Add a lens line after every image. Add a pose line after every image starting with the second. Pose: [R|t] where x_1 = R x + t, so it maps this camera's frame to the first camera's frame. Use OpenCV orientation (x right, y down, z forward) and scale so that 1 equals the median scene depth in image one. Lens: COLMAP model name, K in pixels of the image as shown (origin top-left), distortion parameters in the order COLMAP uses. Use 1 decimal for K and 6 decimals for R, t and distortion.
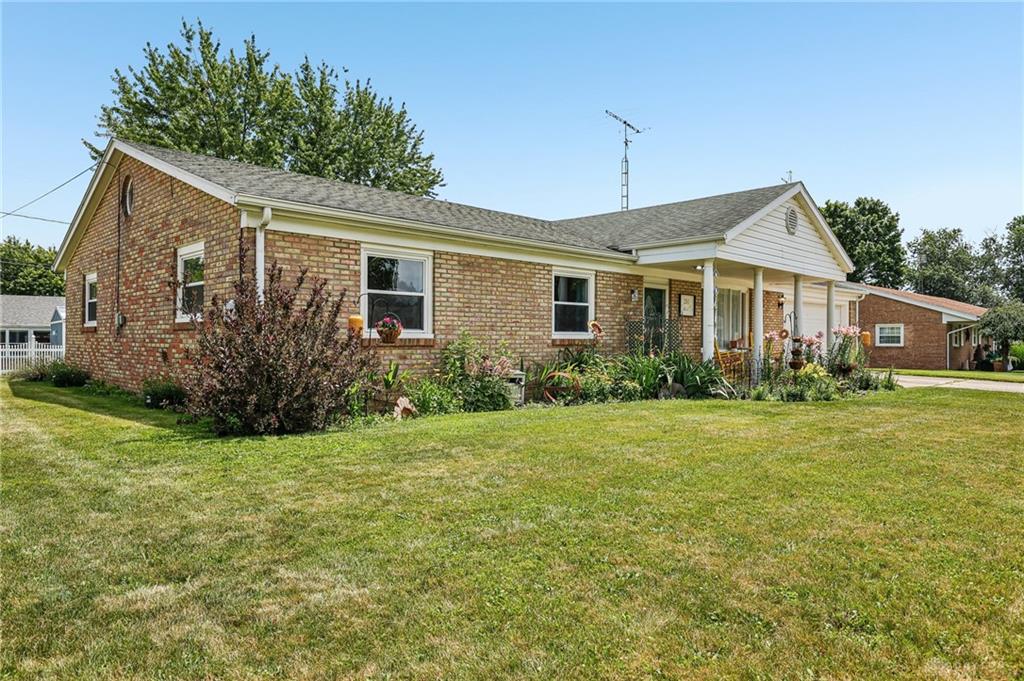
lens RADIAL K [[680.6, 0, 511.6], [0, 680.6, 341.0], [0, 0, 1]] dist [-0.003457, 0.000258]
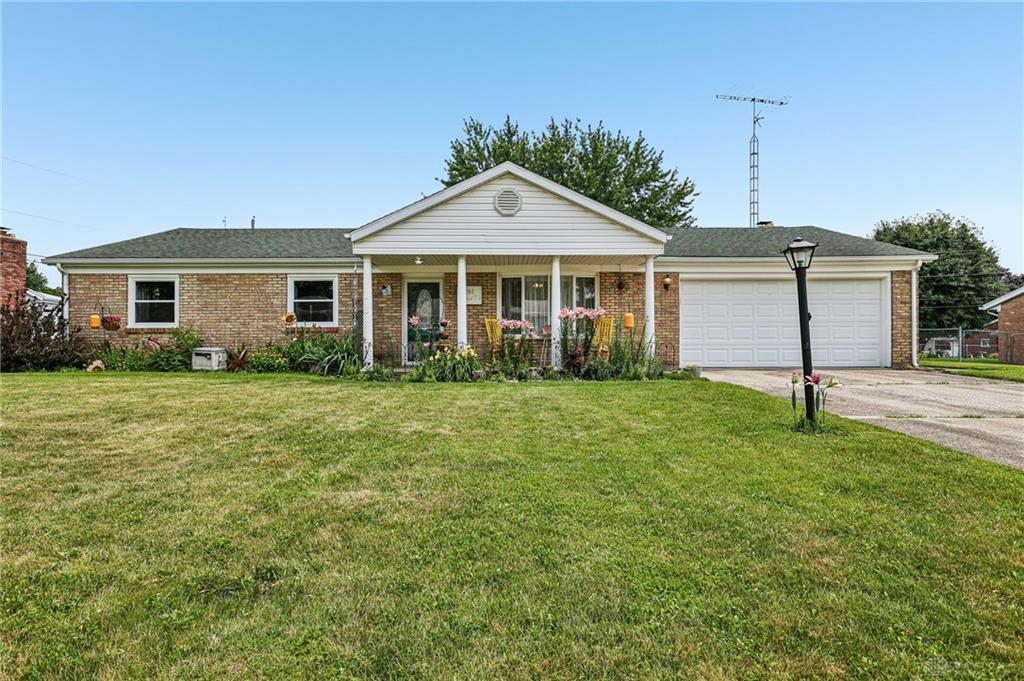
lens RADIAL K [[570.8, 0, 513.9], [0, 570.8, 337.7], [0, 0, 1]] dist [0.006426, 0.000512]
pose [[0.700694, -0.008842, -0.713407, 1.129818], [0.003682, 0.999955, -0.008777, 0.027781], [0.713453, 0.003523, 0.700695, 0.488212]]
